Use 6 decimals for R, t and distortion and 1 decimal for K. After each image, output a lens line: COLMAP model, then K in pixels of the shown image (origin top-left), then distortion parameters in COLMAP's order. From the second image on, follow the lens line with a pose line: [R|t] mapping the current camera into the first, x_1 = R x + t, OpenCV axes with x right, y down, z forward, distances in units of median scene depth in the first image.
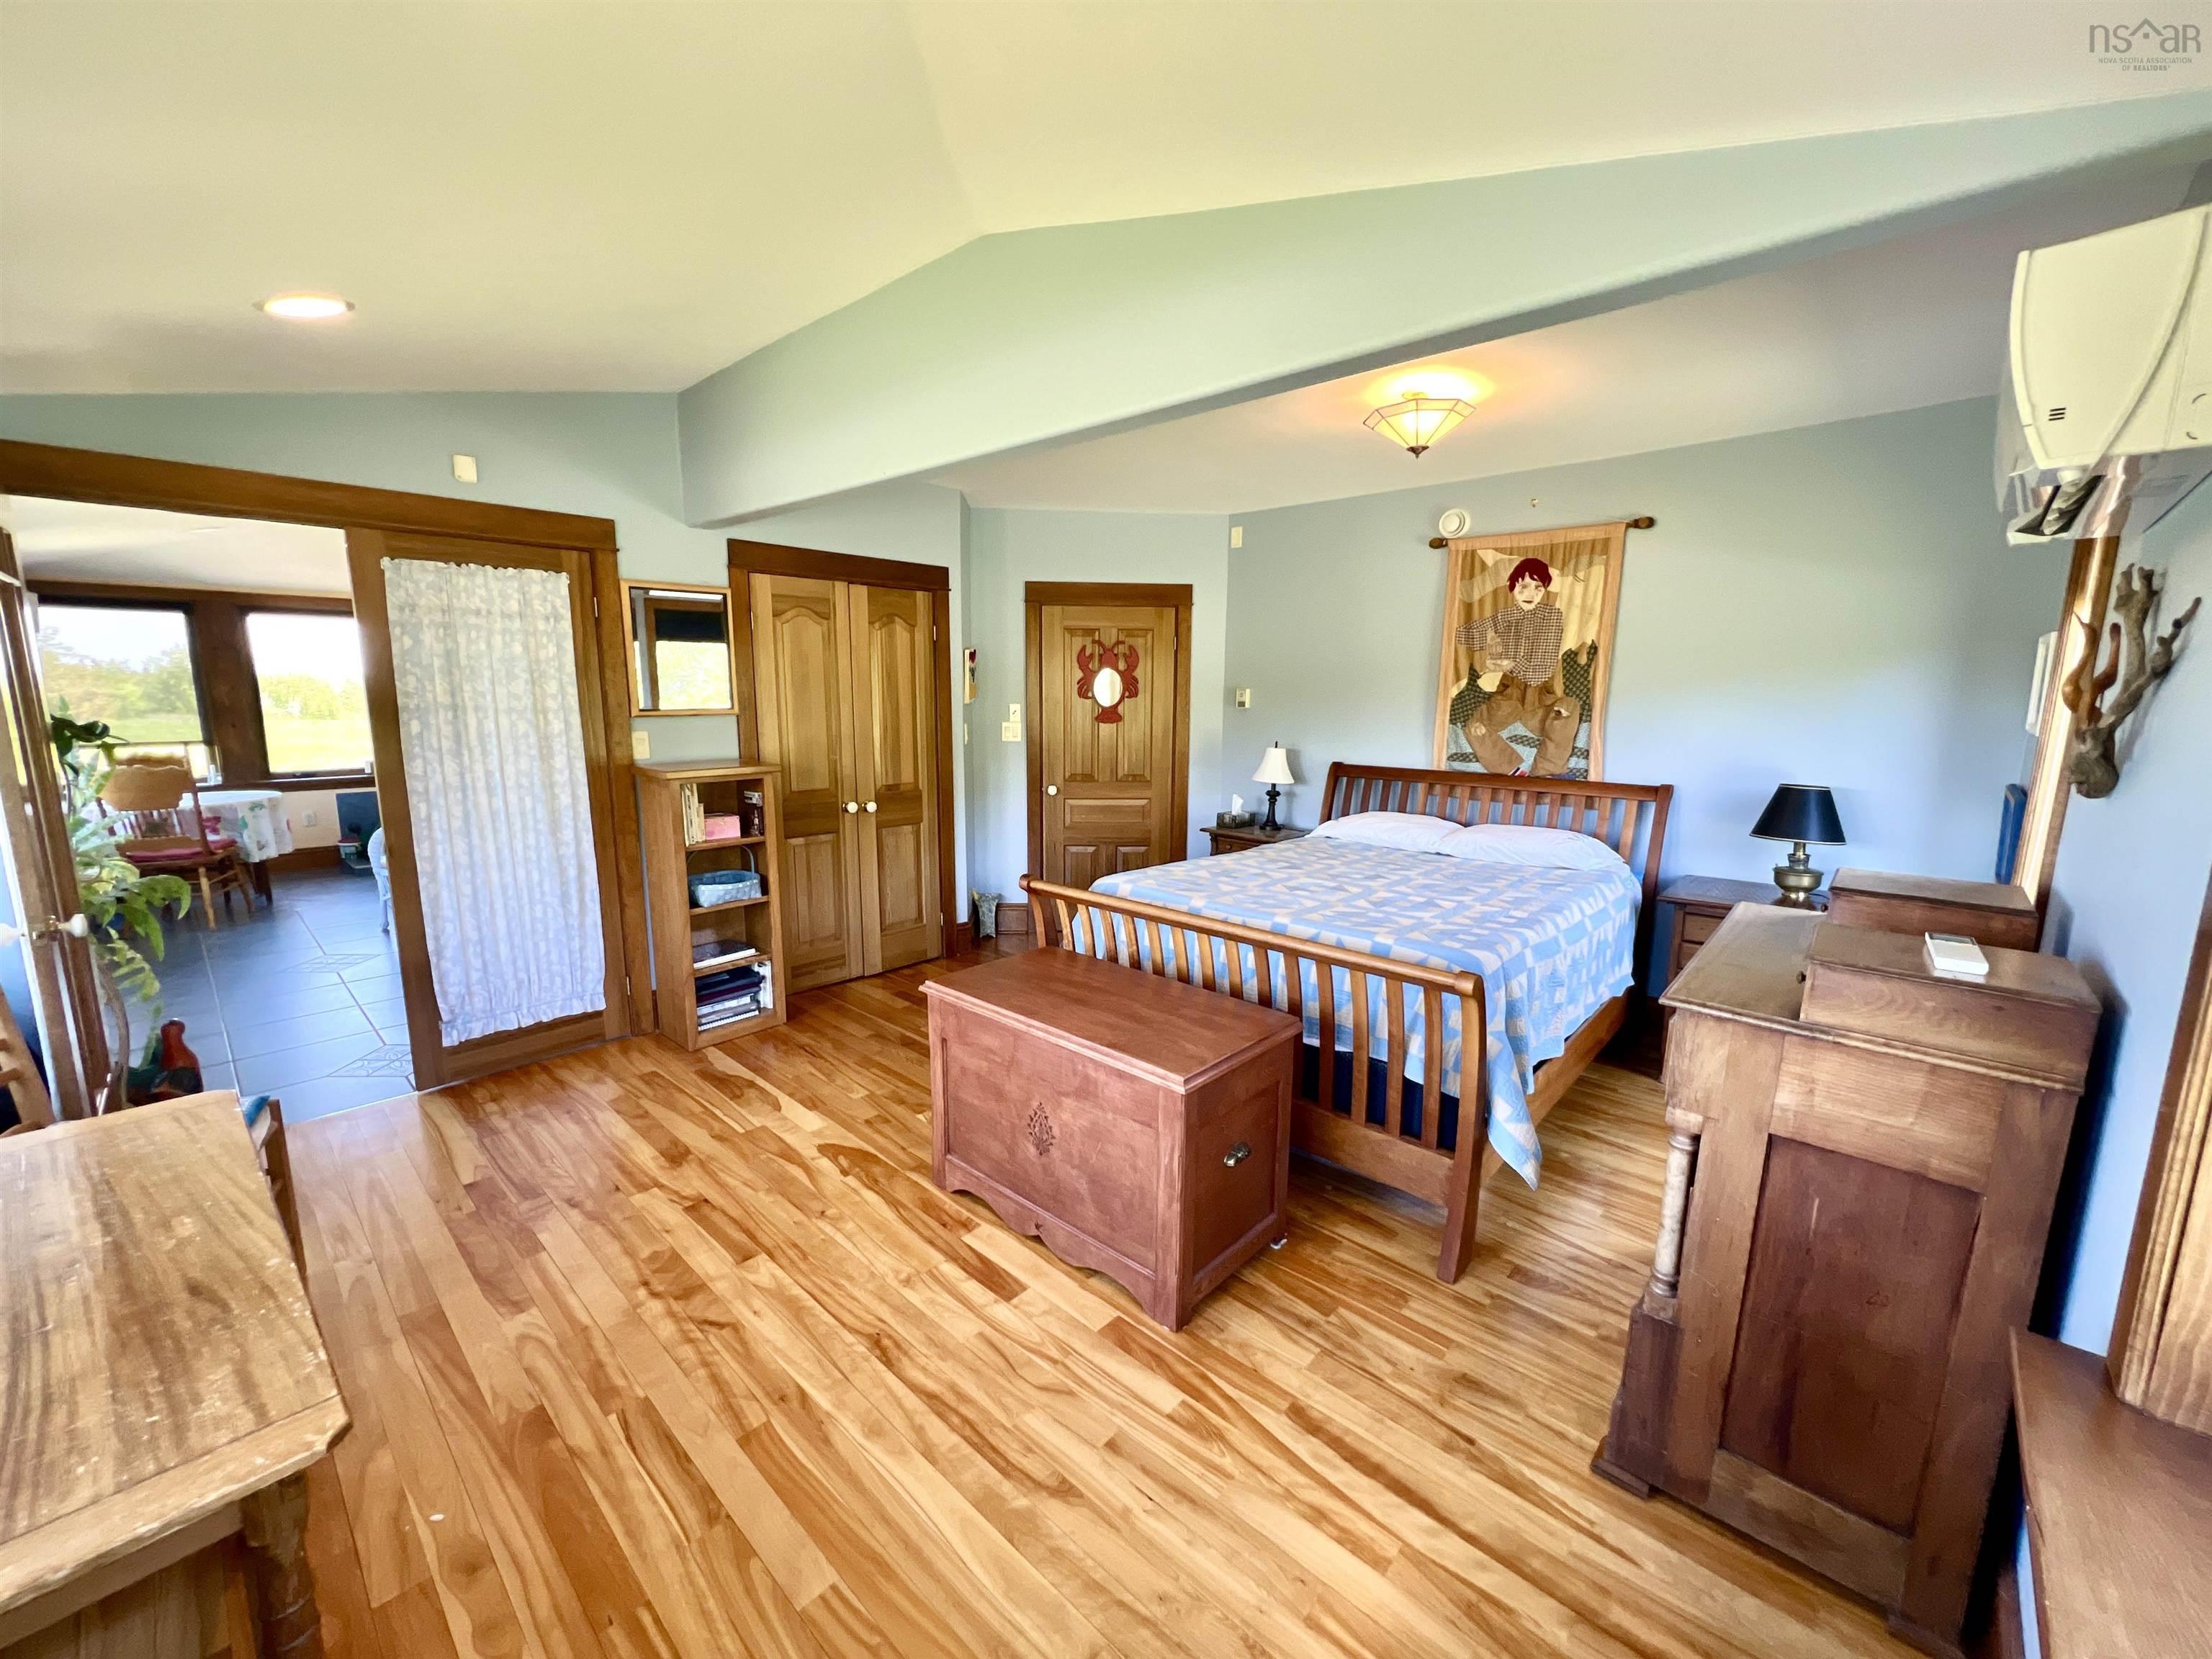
lens RADIAL K [[882.3, 0, 1102.8], [0, 882.3, 833.2], [0, 0, 1]] dist [-0.001624, 0.000948]
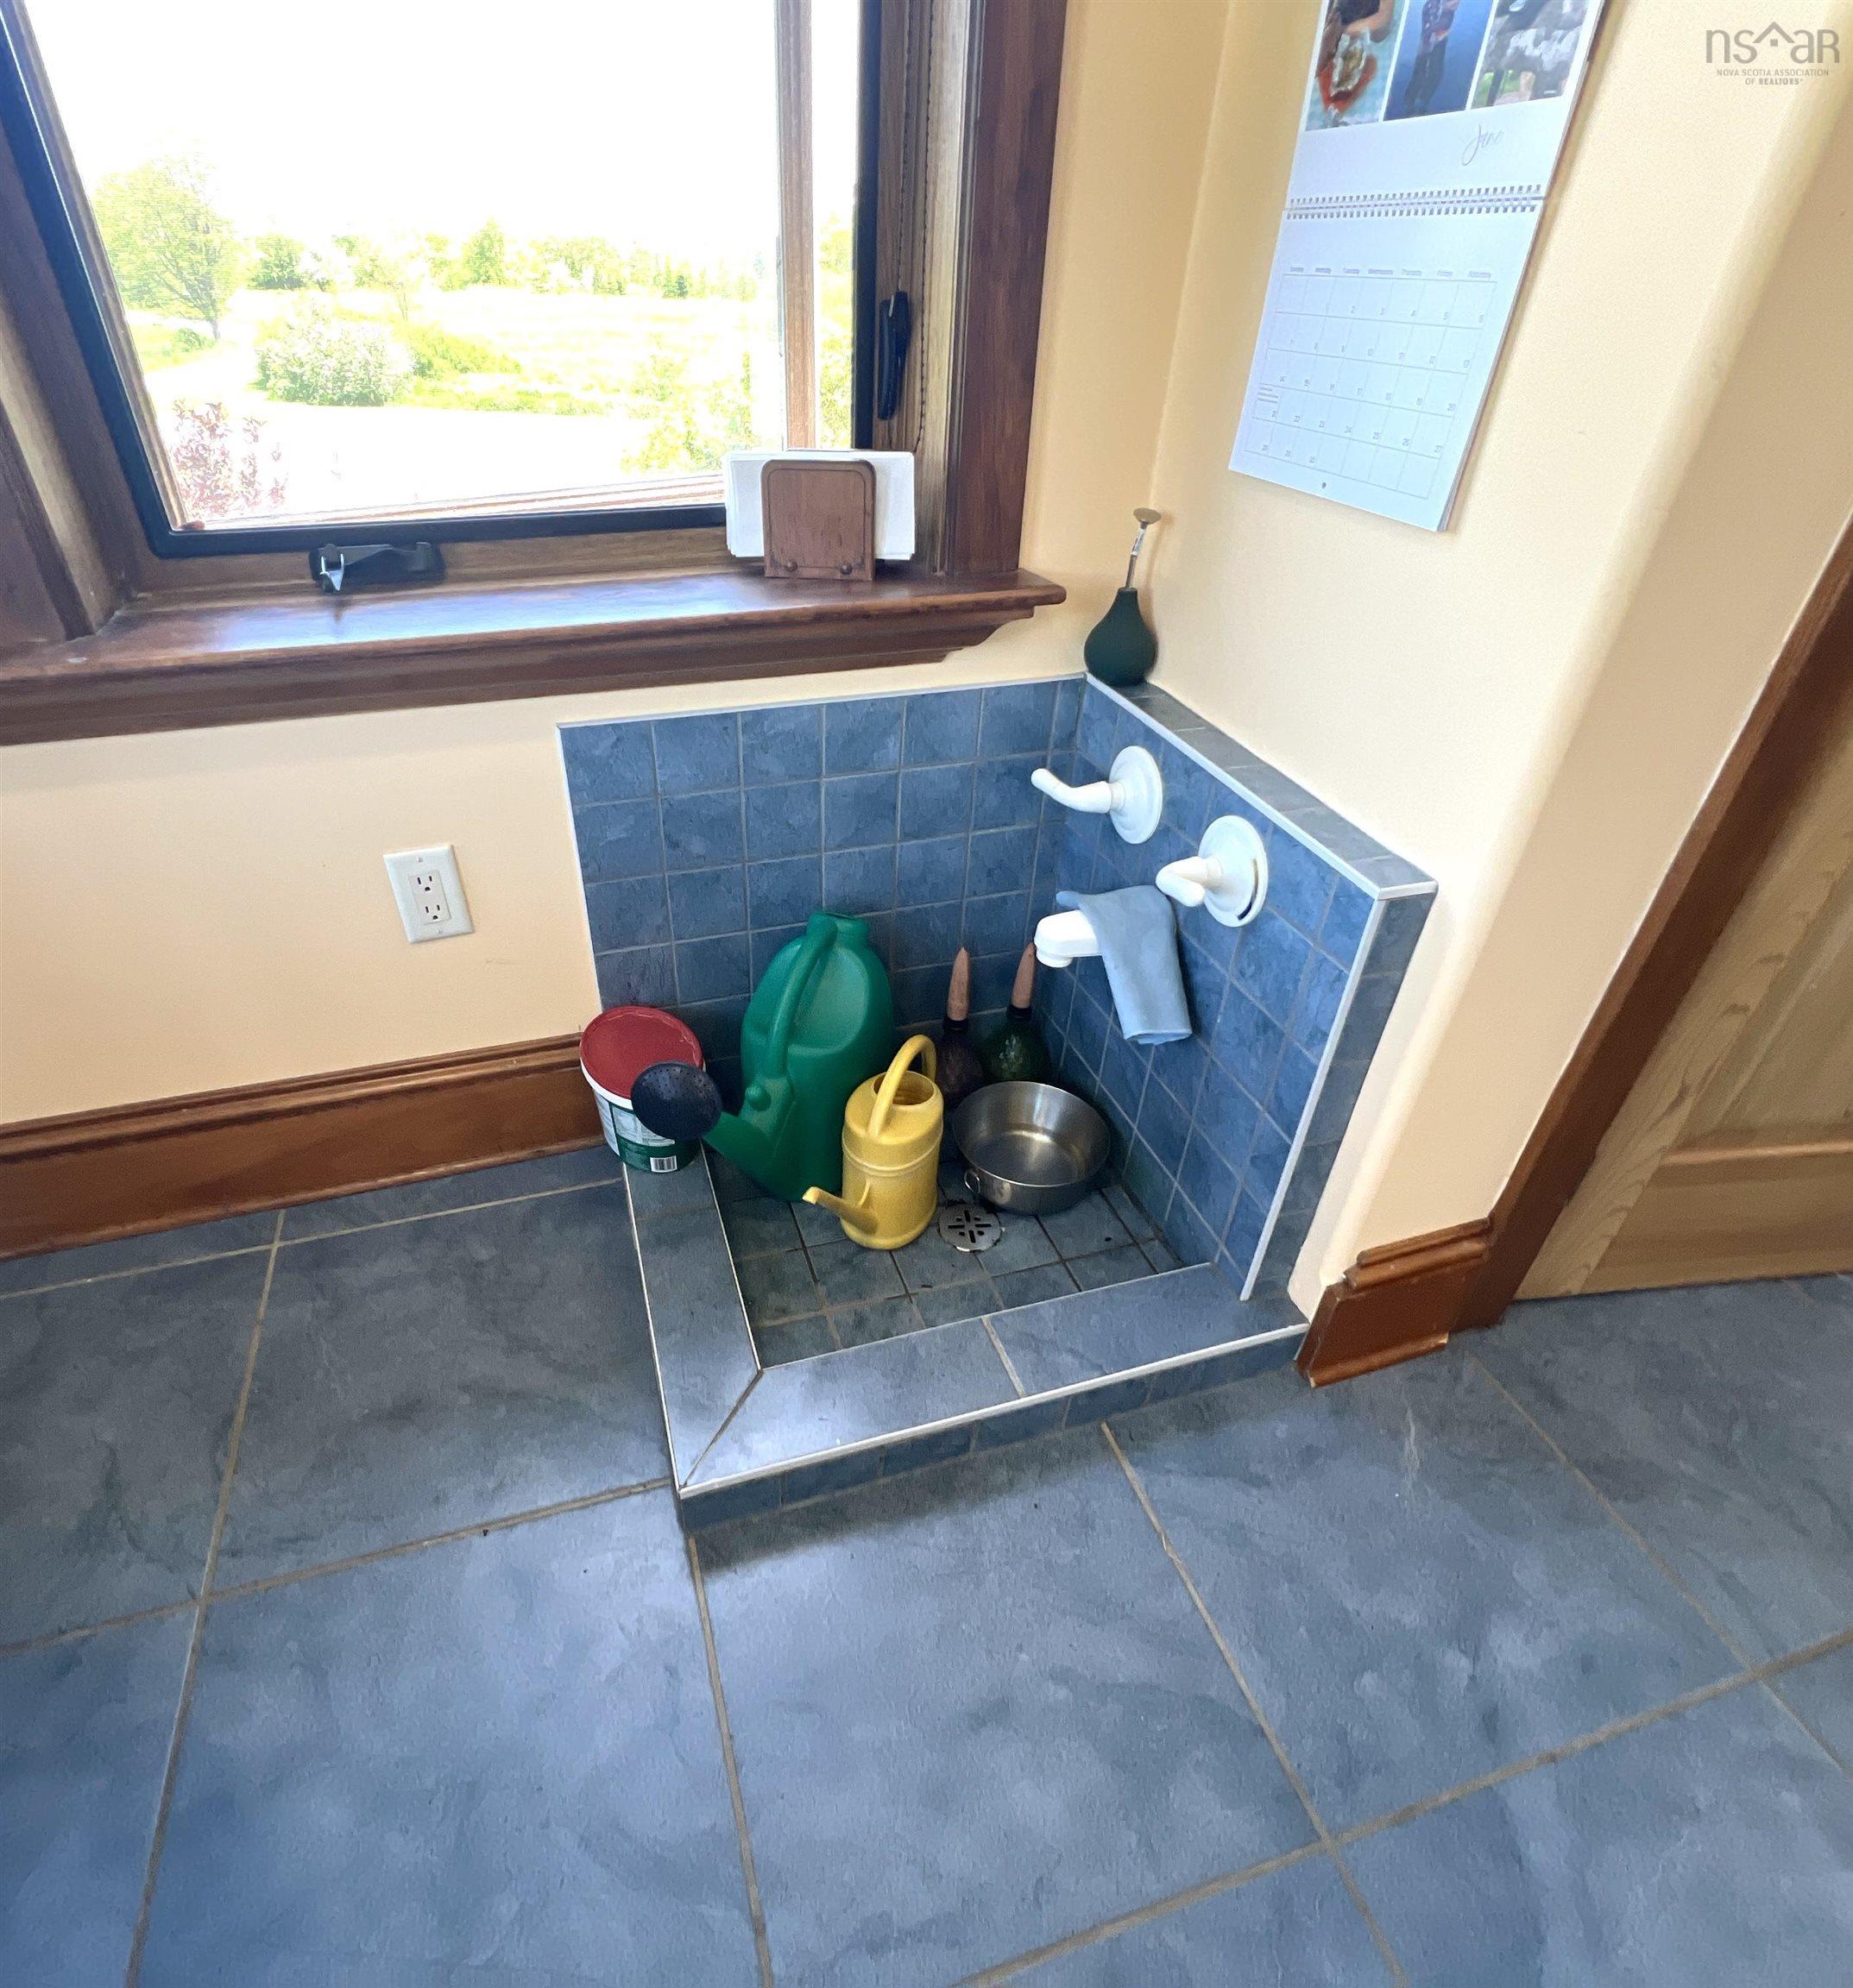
lens RADIAL K [[1057.9, 0, 846.3], [0, 1057.9, 991.7], [0, 0, 1]] dist [0.000298, 0.000140]
pose [[0.858130, 0.293347, -0.421379, -0.772277], [-0.083961, 0.889838, 0.448484, -0.087924], [0.506520, -0.349478, 0.788227, 0.903397]]
